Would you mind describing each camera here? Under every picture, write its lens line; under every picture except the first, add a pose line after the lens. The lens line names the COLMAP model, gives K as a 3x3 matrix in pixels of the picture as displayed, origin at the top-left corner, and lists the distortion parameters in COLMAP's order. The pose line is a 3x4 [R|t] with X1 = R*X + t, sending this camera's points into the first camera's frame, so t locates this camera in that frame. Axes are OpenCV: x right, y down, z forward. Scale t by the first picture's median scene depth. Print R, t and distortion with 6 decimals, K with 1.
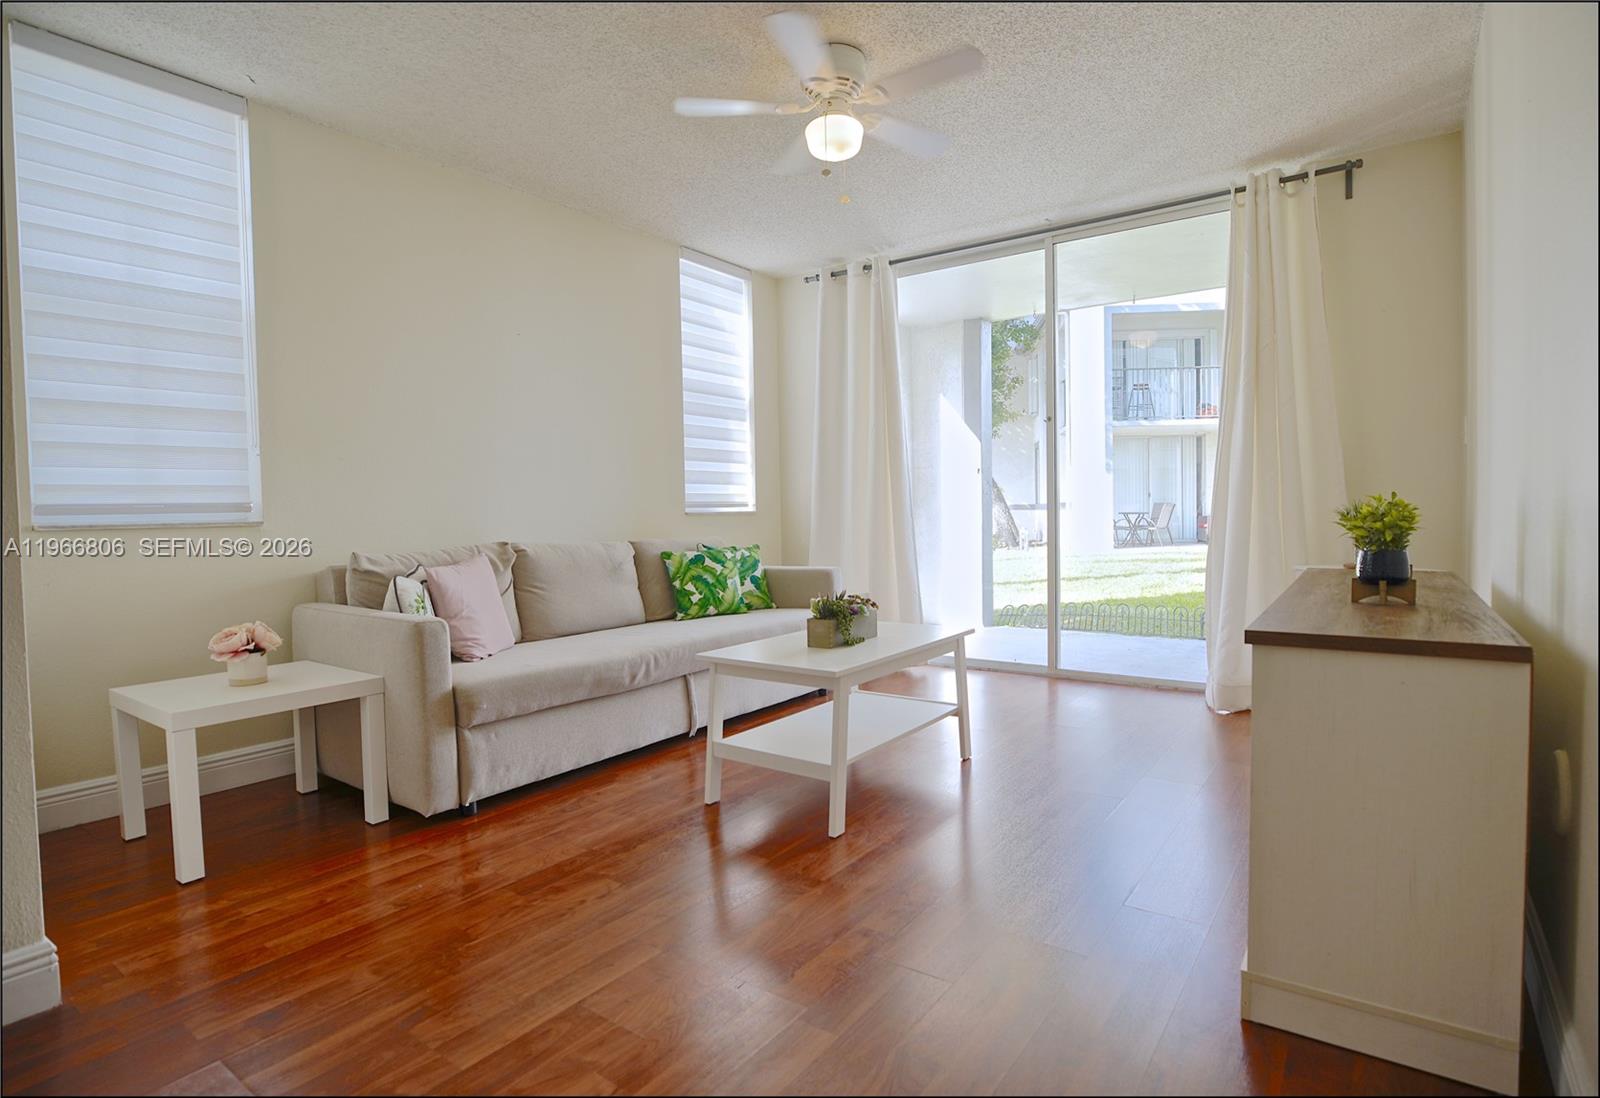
lens RADIAL K [[843.0, 0, 841.3], [0, 843.0, 540.9], [0, 0, 1]] dist [0.000043, -0.000179]
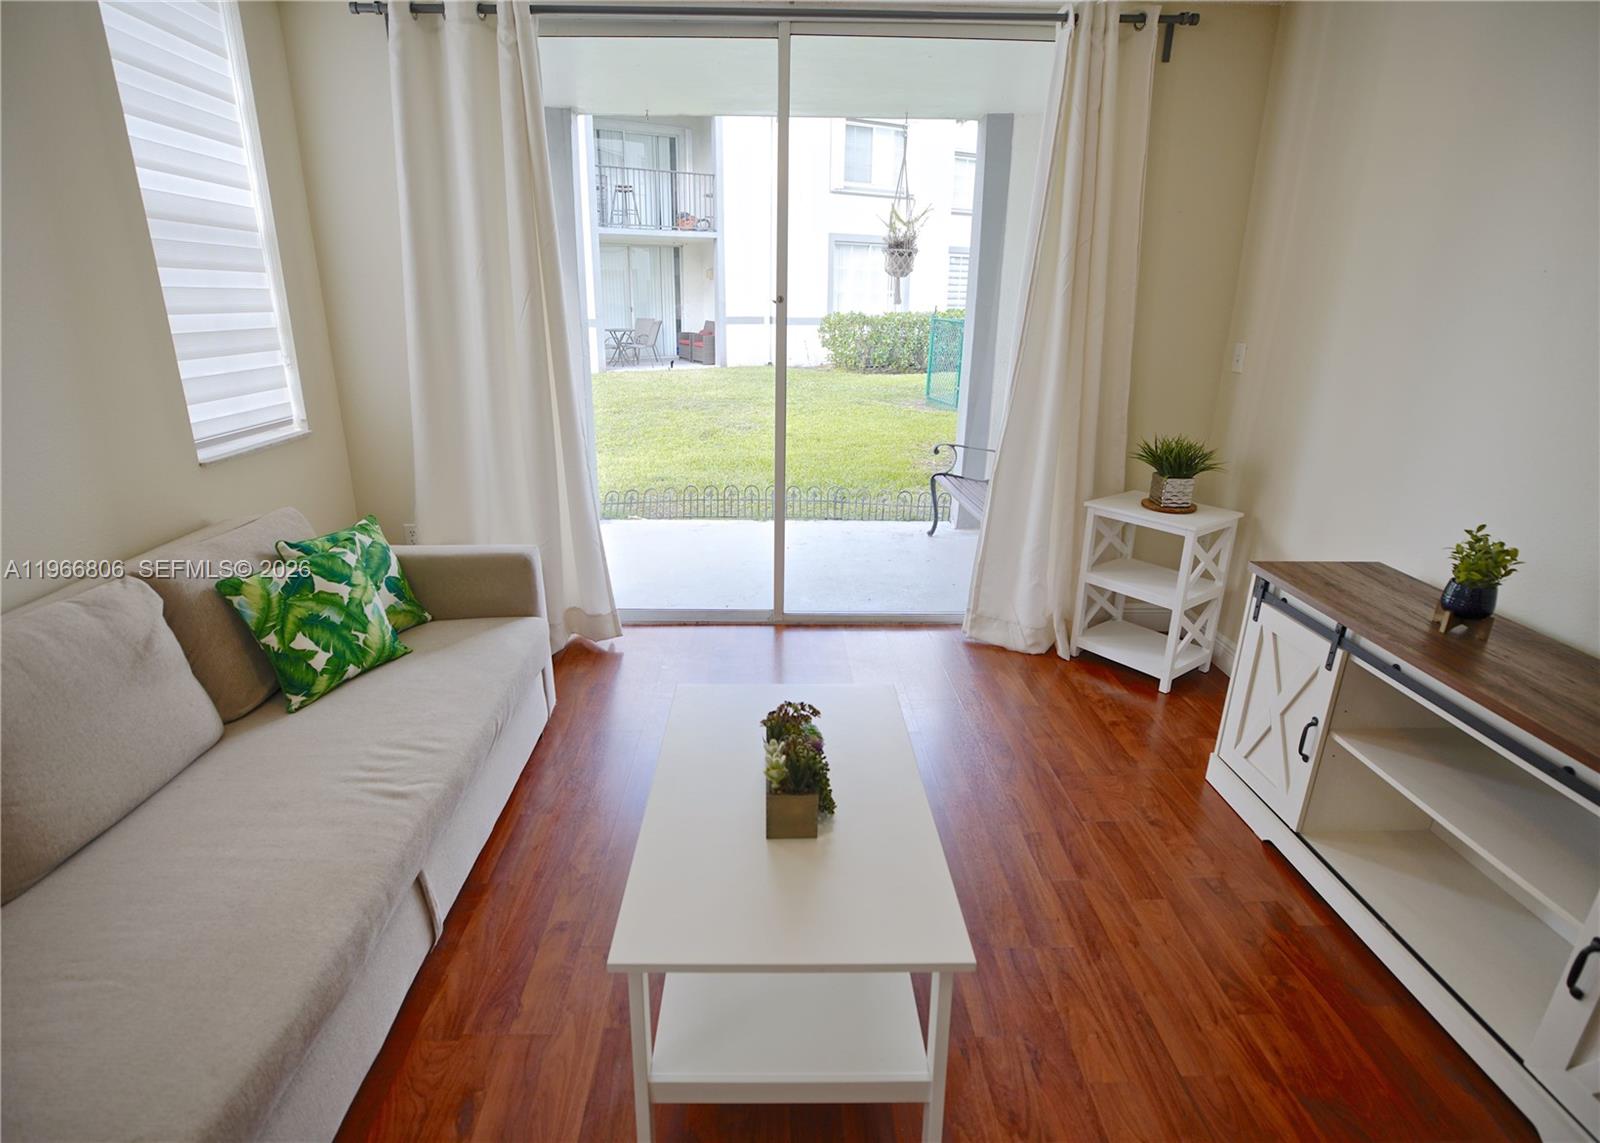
lens RADIAL K [[814.7, 0, 800.0], [0, 814.7, 571.5], [0, 0, 1]] dist [-0.020853, 0.000473]
pose [[0.812600, -0.163998, 0.559273, -0.198835], [-0.001296, 0.959084, 0.283119, -0.131108], [-0.582821, -0.230787, 0.779139, 0.421579]]
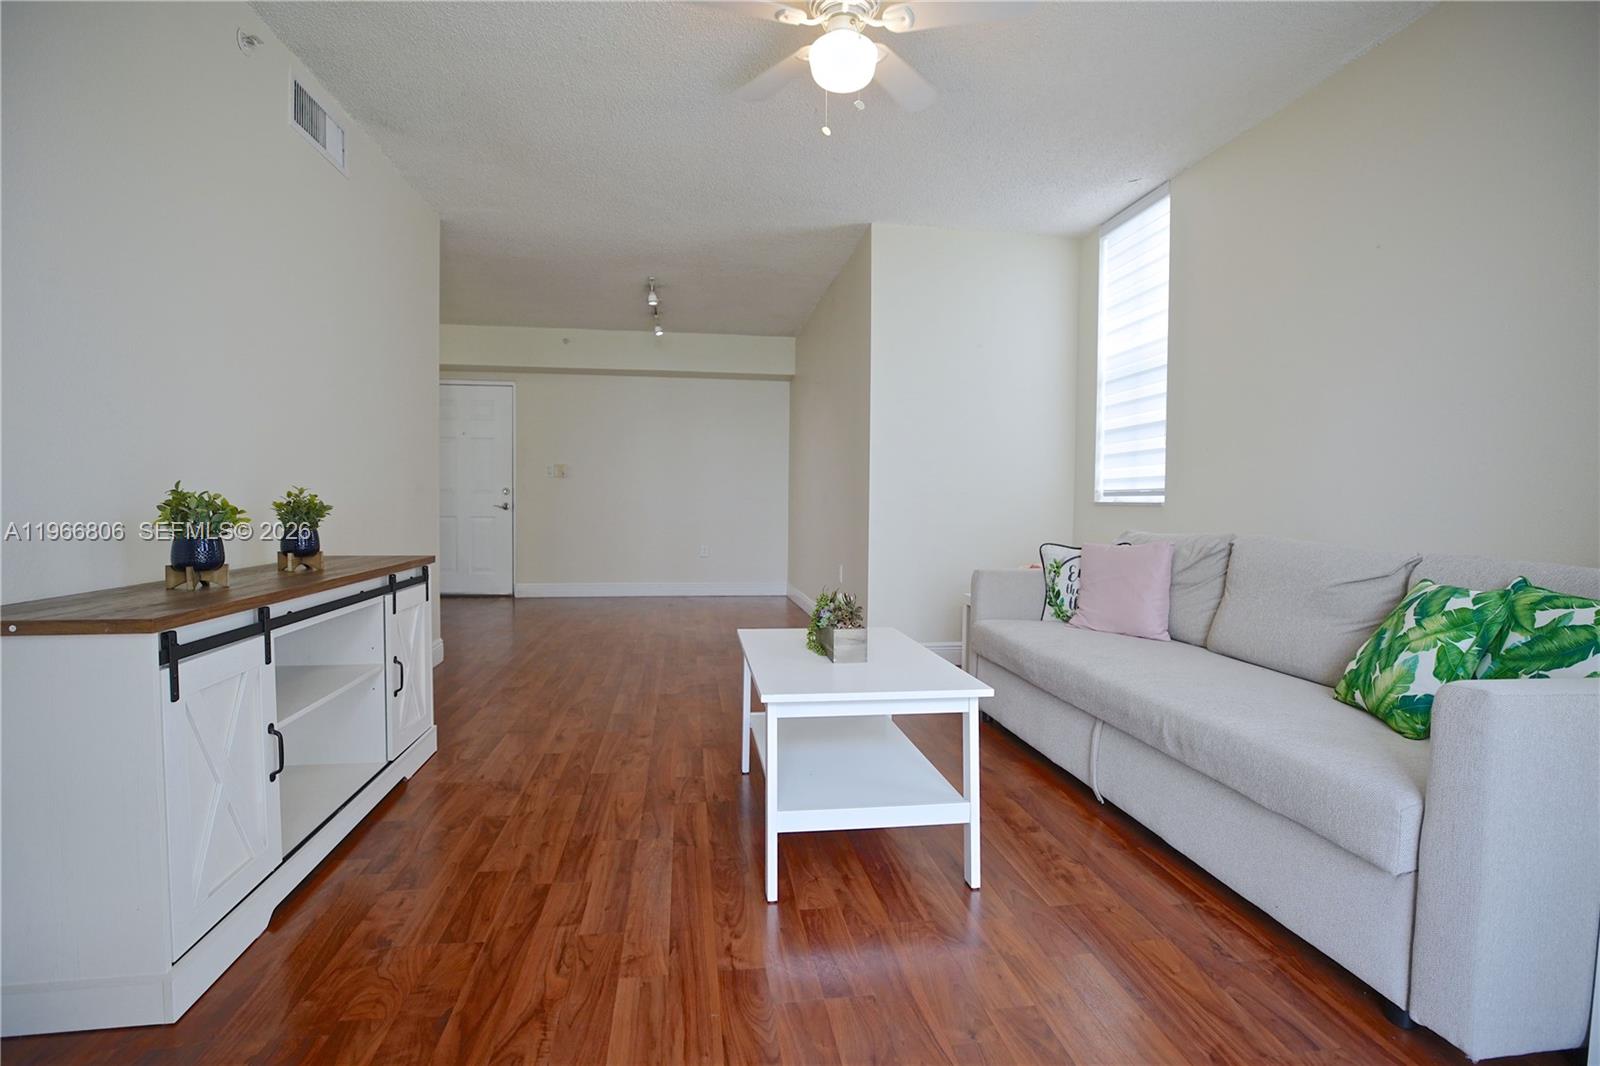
lens RADIAL K [[784.0, 0, 800.0], [0, 784.0, 533.0], [0, 0, 1]] dist [-0.003425, -0.000694]
pose [[-0.740507, 0.033178, -0.671229, 0.396110], [-0.022910, 0.996954, 0.074552, -0.042725], [0.671658, 0.070583, -0.737491, 1.099714]]
